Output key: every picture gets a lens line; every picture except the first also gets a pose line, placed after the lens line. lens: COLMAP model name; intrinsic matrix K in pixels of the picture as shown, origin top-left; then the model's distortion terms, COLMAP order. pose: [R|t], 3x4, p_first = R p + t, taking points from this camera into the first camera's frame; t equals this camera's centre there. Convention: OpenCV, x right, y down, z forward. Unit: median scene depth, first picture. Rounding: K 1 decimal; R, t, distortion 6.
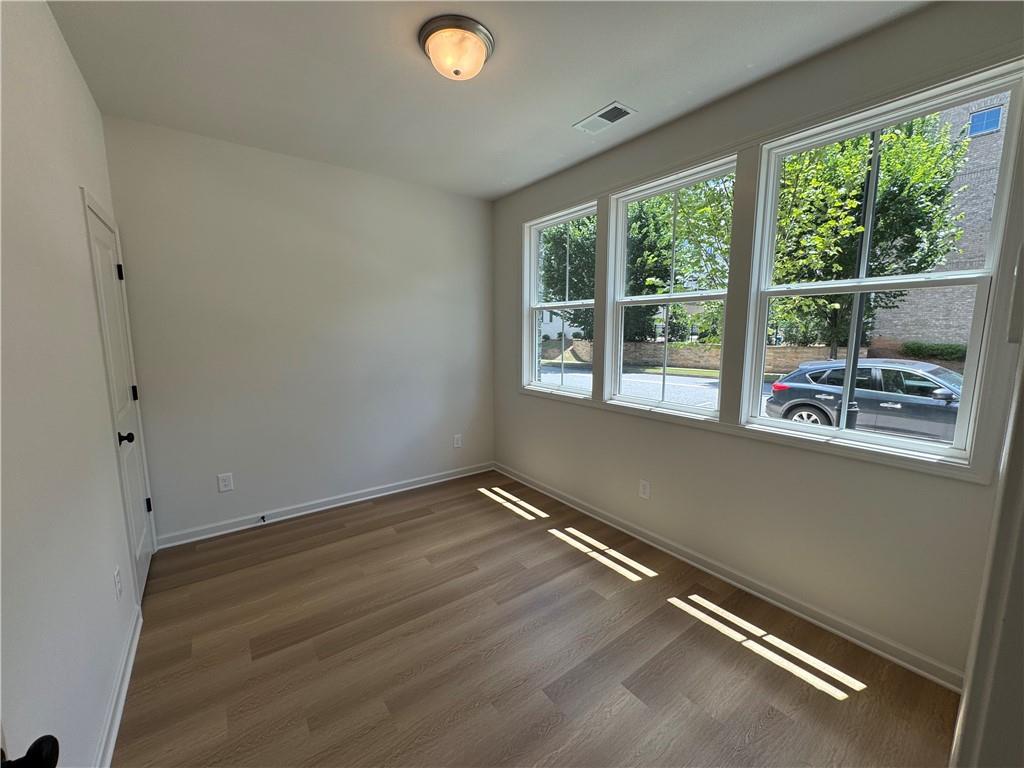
lens RADIAL K [[408.0, 0, 513.1], [0, 408.0, 384.3], [0, 0, 1]] dist [0.000071, -0.000157]
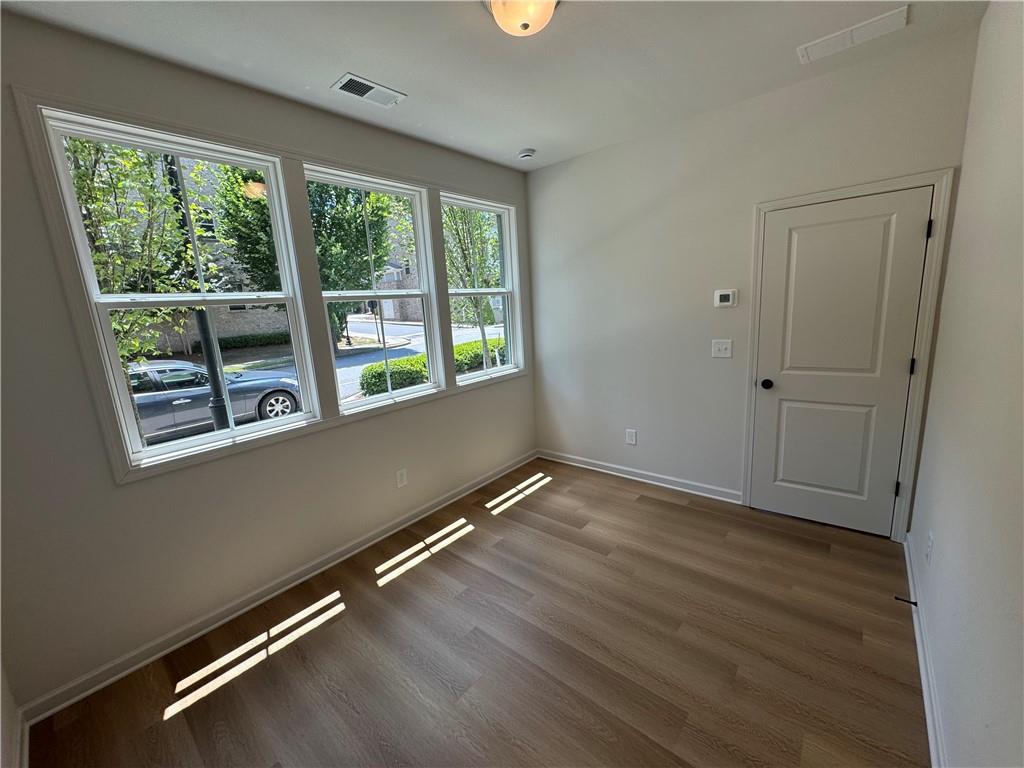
lens RADIAL K [[408.0, 0, 513.1], [0, 408.0, 384.3], [0, 0, 1]] dist [0.000071, -0.000157]
pose [[-0.216428, -0.175685, 0.960361, -0.687142], [0.193340, 0.956481, 0.218547, -0.140378], [-0.956963, 0.232976, -0.173043, 0.844453]]
